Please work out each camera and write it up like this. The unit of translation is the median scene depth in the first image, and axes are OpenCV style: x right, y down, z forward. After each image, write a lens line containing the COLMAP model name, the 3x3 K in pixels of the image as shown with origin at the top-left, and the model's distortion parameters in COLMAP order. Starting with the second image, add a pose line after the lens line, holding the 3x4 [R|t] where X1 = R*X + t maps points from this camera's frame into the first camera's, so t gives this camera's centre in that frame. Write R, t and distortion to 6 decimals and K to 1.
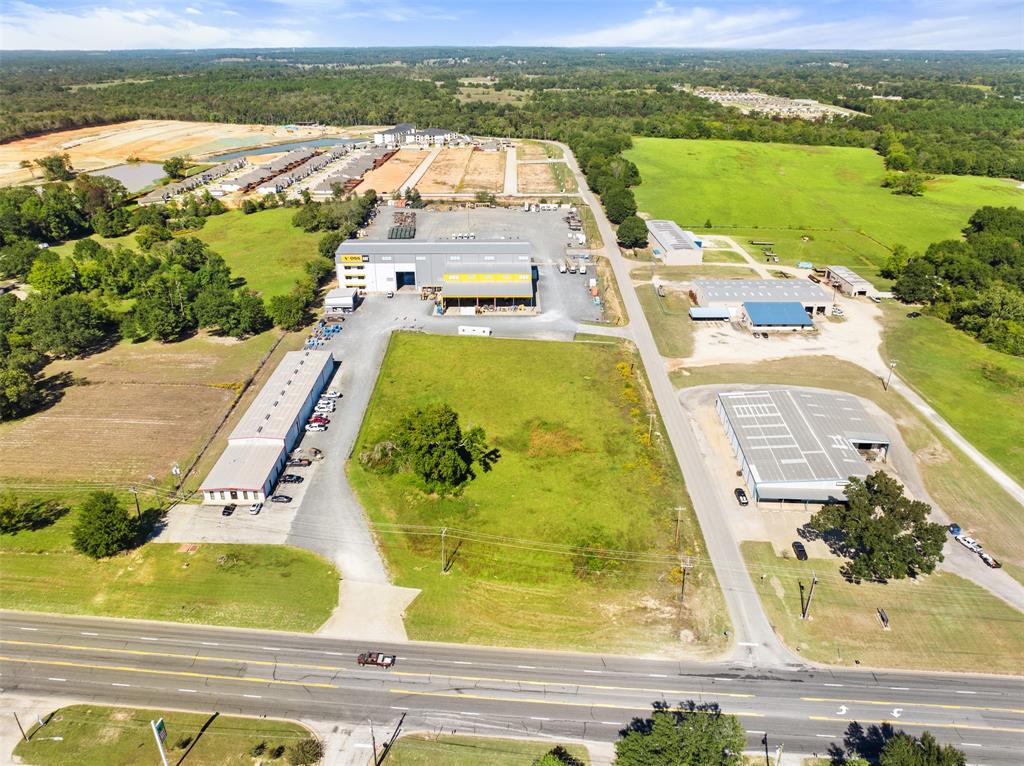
lens RADIAL K [[736.1, 0, 514.7], [0, 736.1, 354.7], [0, 0, 1]] dist [-0.035995, 0.007562]
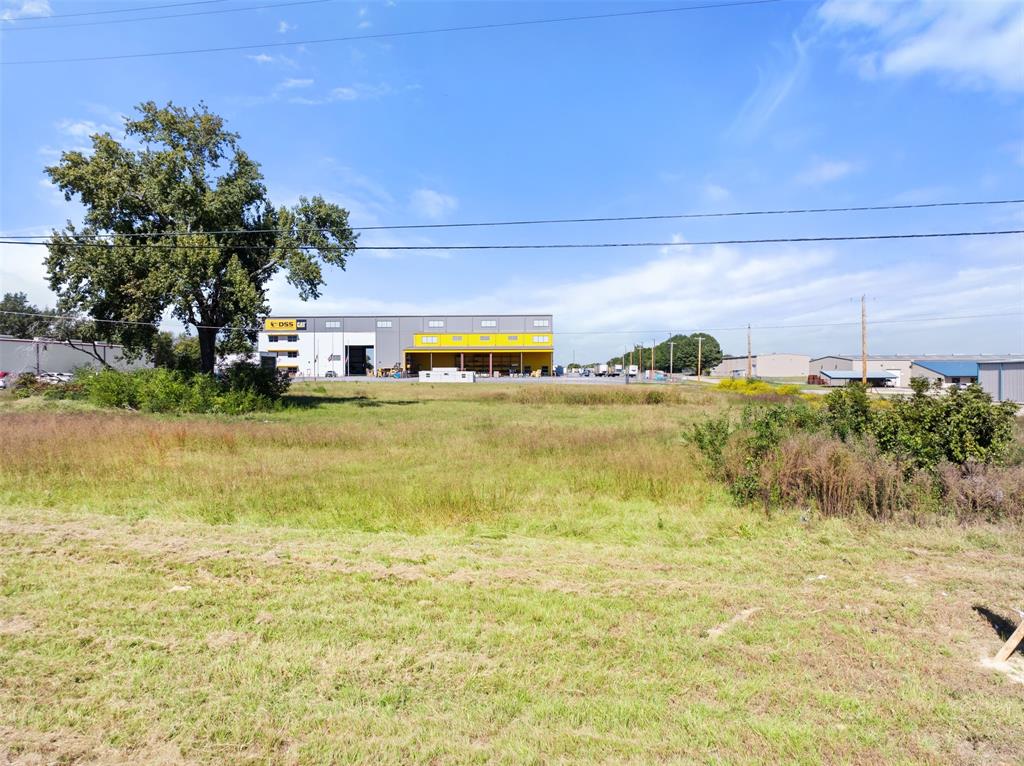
lens RADIAL K [[723.1, 0, 516.5], [0, 723.1, 381.2], [0, 0, 1]] dist [-0.034978, -0.001727]
pose [[0.998464, -0.003856, -0.055277, 0.040363], [-0.017475, 0.924761, -0.380148, 0.256543], [0.052584, 0.380530, 0.923272, 0.702560]]
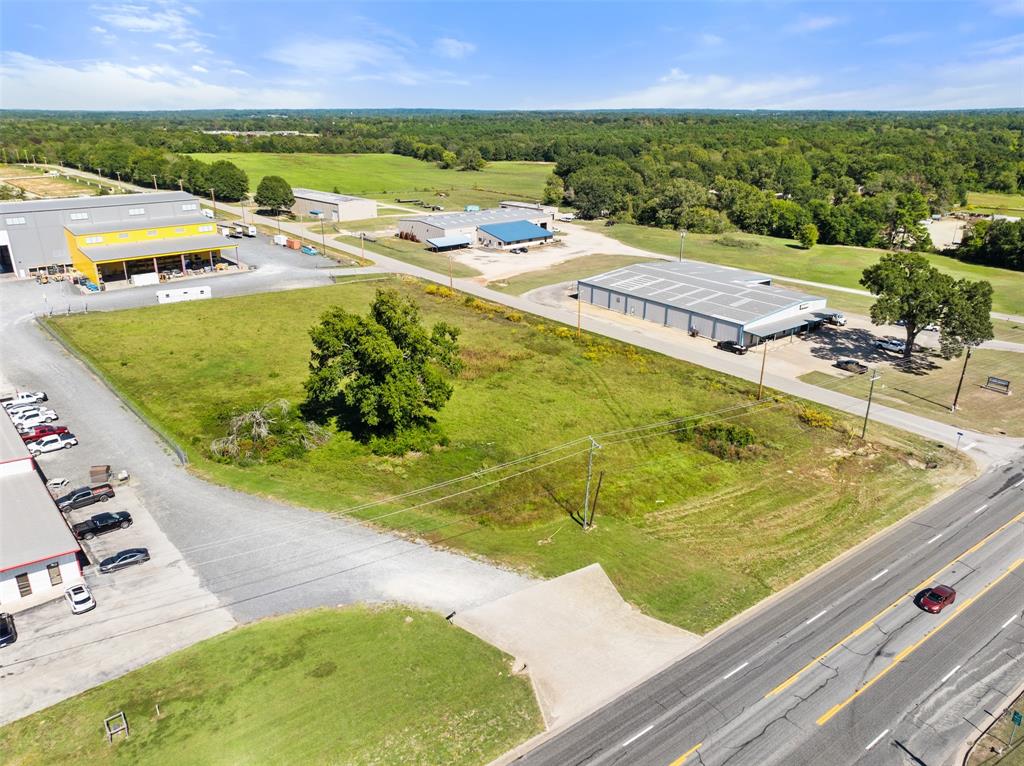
lens RADIAL K [[702.2, 0, 515.3], [0, 702.2, 440.8], [0, 0, 1]] dist [0.007866, 0.003793]
pose [[0.759669, -0.278281, 0.587761, -0.331320], [0.255181, 0.958886, 0.124178, 0.124978], [-0.598152, 0.055652, 0.799448, 0.487574]]
